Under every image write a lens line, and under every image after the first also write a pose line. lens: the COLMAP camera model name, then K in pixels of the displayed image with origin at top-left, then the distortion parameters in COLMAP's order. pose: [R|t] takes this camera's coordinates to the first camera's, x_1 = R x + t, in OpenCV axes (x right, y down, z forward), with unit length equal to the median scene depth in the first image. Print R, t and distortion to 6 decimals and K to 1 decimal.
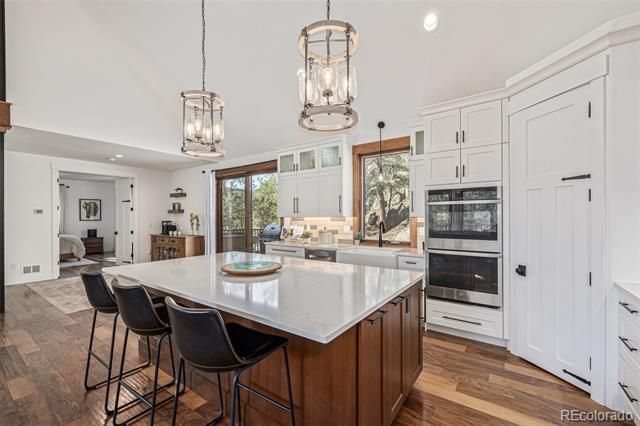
lens RADIAL K [[270.6, 0, 320.9], [0, 270.6, 215.5], [0, 0, 1]] dist [0.000848, 0.000089]
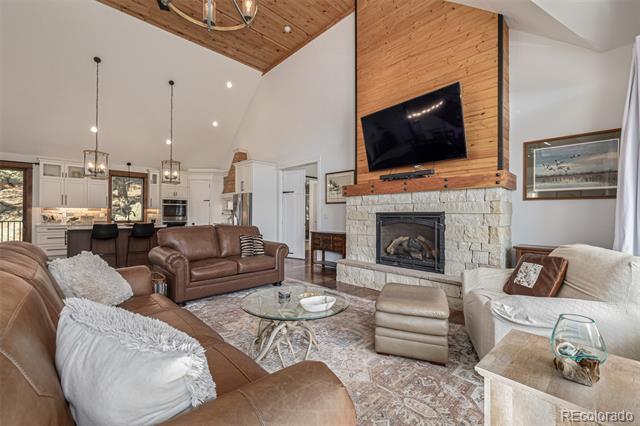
lens RADIAL K [[270.6, 0, 320.9], [0, 270.6, 215.5], [0, 0, 1]] dist [0.000848, 0.000089]
pose [[0.193372, 0.004934, 0.981113, -1.500647], [-0.007857, 0.999963, -0.003480, 0.050534], [-0.981094, -0.007036, 0.193404, -0.825358]]
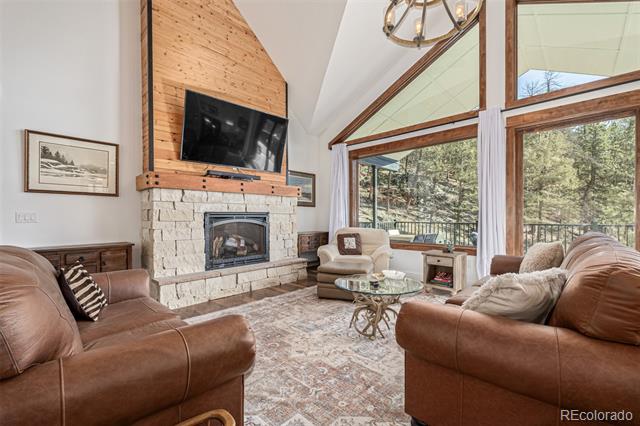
lens RADIAL K [[270.6, 0, 320.9], [0, 270.6, 215.5], [0, 0, 1]] dist [0.000848, 0.000089]
pose [[-0.985345, 0.004271, 0.170521, -0.950360], [0.003581, 0.999984, -0.004349, 0.051787], [-0.170537, -0.003675, -0.985344, 0.020405]]
